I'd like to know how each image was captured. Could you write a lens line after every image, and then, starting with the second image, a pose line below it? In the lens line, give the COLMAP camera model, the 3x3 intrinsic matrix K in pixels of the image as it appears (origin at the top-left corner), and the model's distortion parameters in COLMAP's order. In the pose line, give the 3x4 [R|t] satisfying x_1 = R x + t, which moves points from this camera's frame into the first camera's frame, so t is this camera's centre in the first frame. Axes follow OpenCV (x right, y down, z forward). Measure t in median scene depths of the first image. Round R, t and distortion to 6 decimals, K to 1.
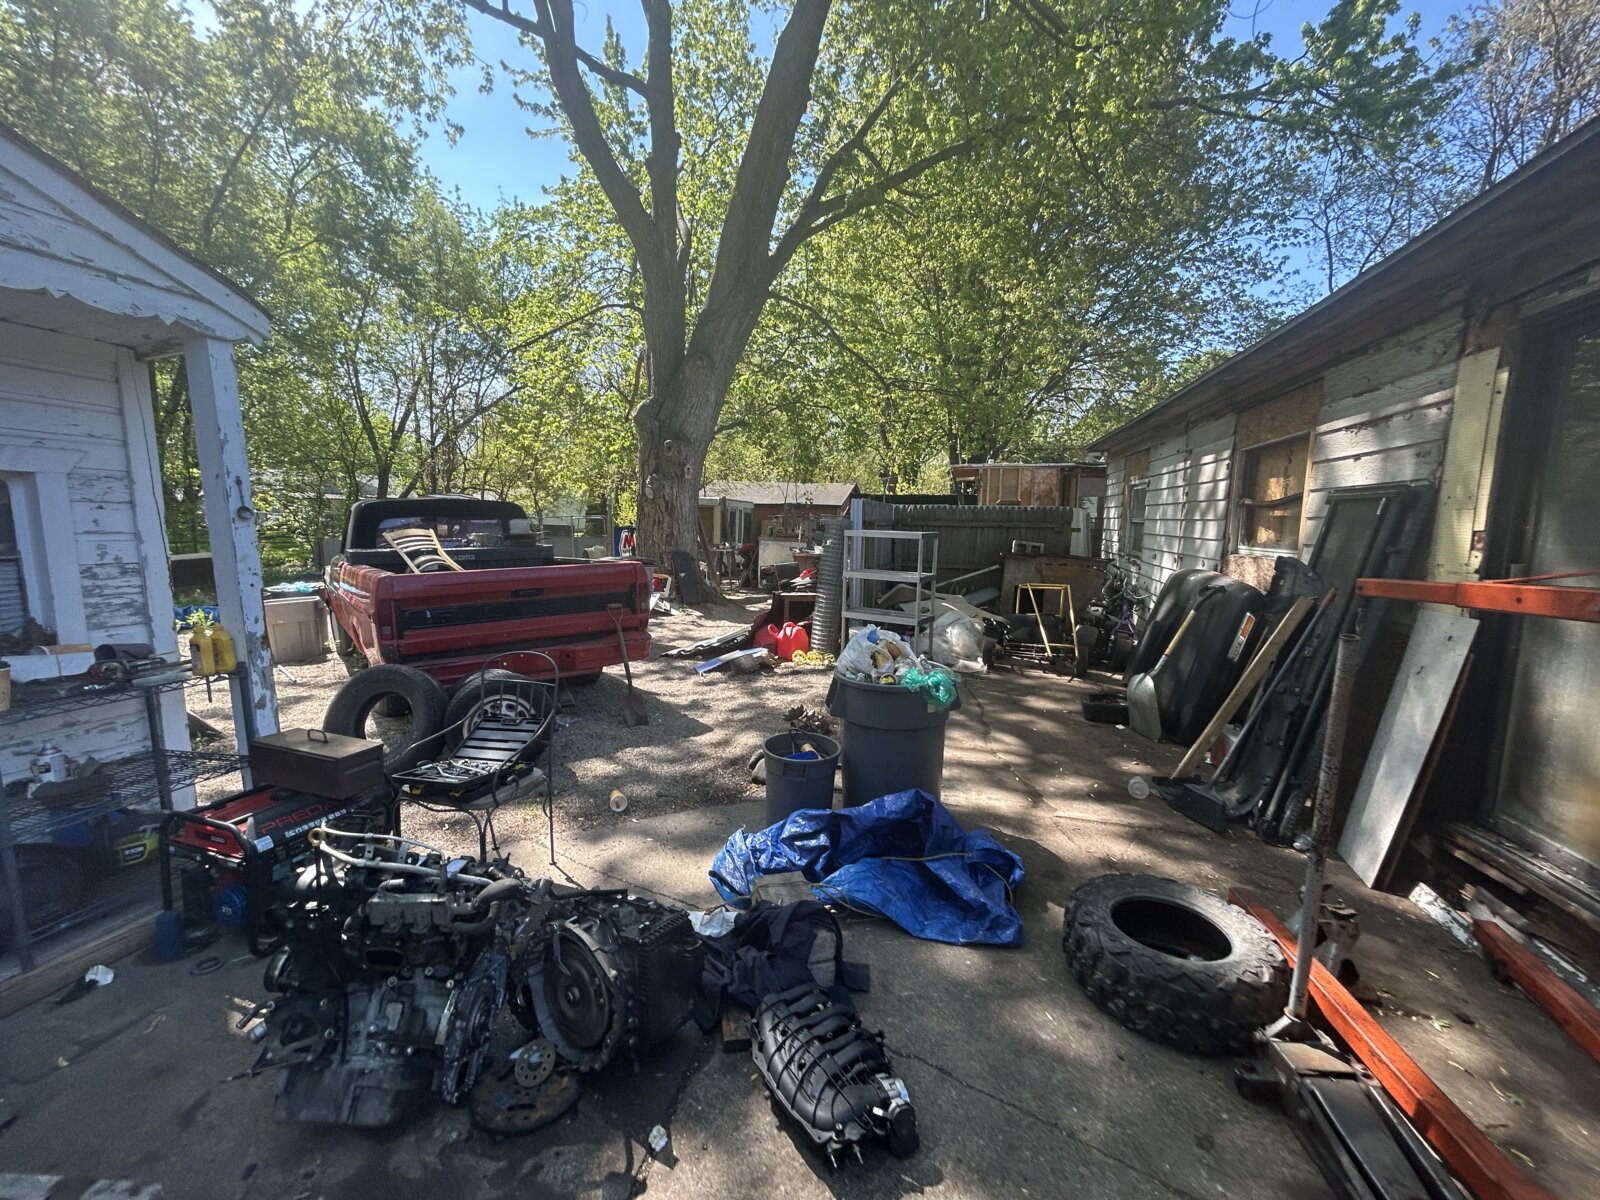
lens RADIAL K [[645.3, 0, 796.9], [0, 645.3, 602.6], [0, 0, 1]] dist [0.001889, -0.001145]
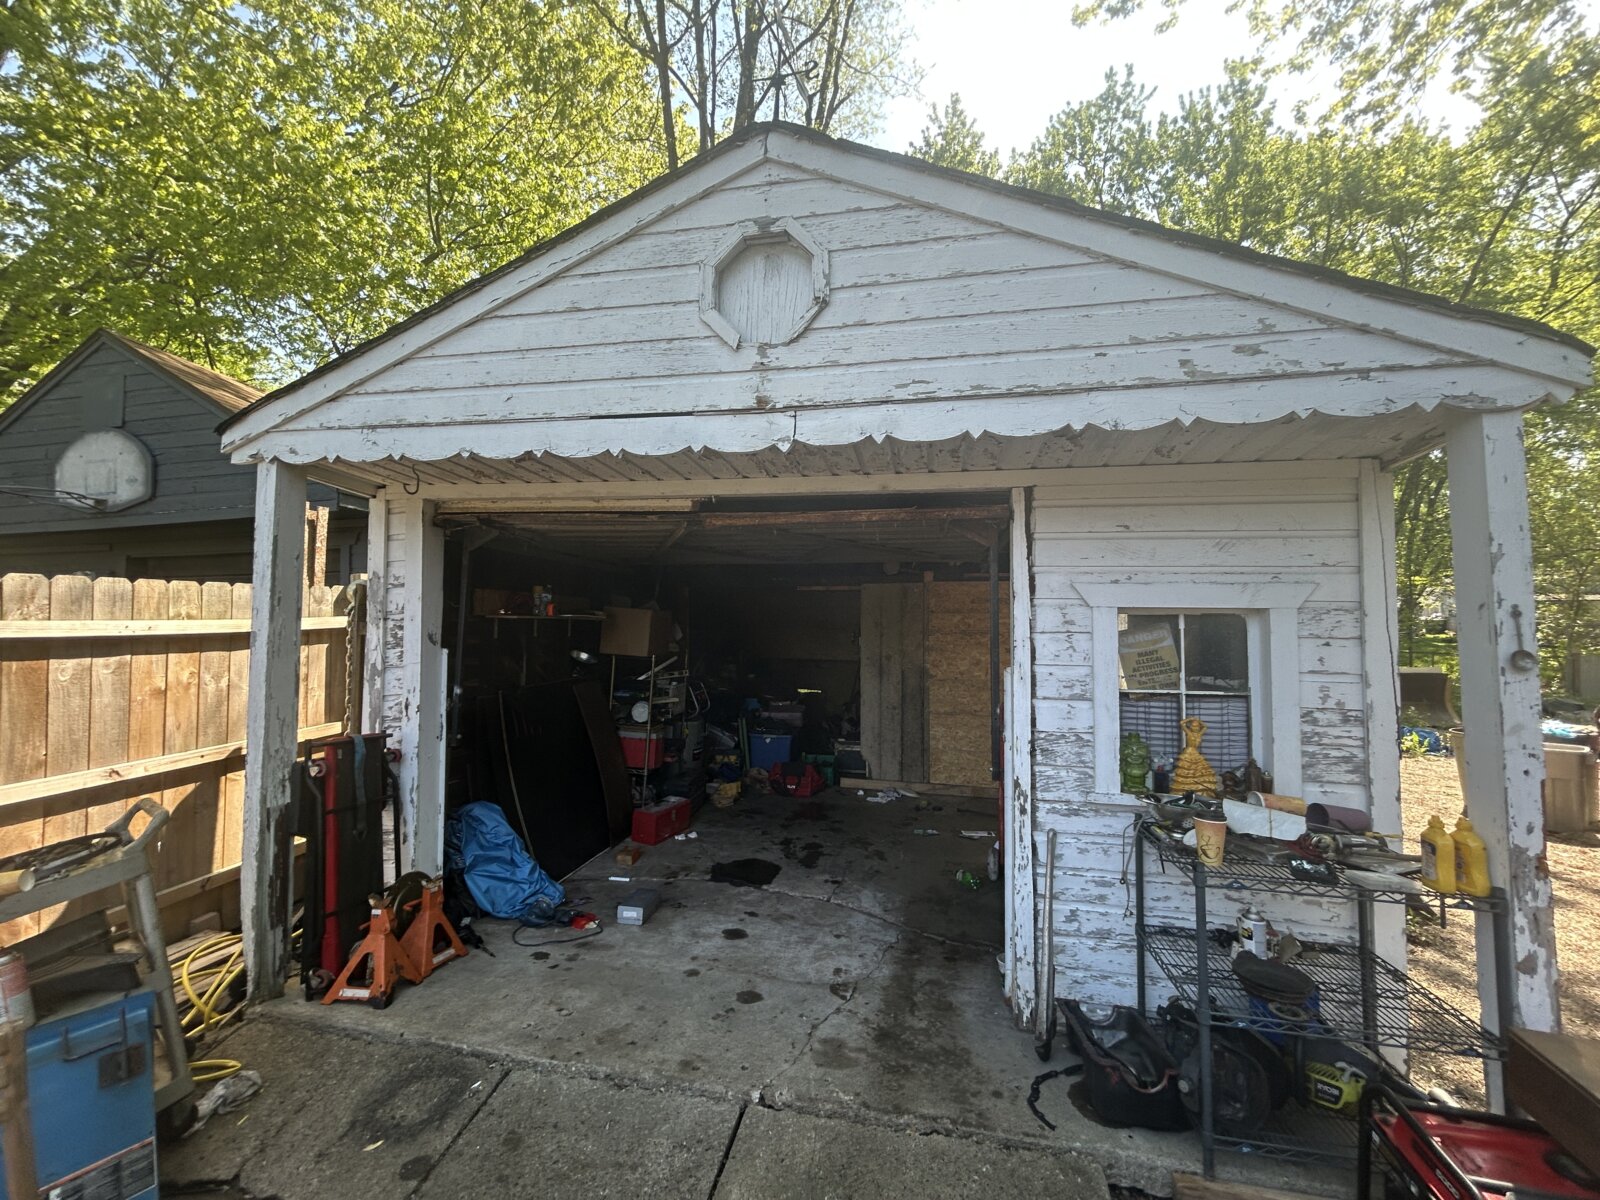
lens RADIAL K [[645.3, 0, 796.9], [0, 645.3, 591.9], [0, 0, 1]] dist [0.001889, -0.001145]
pose [[0.066014, -0.044868, -0.996809, -0.080725], [-0.131718, 0.989854, -0.053278, -0.024497], [0.989087, 0.134815, 0.059435, 0.073252]]
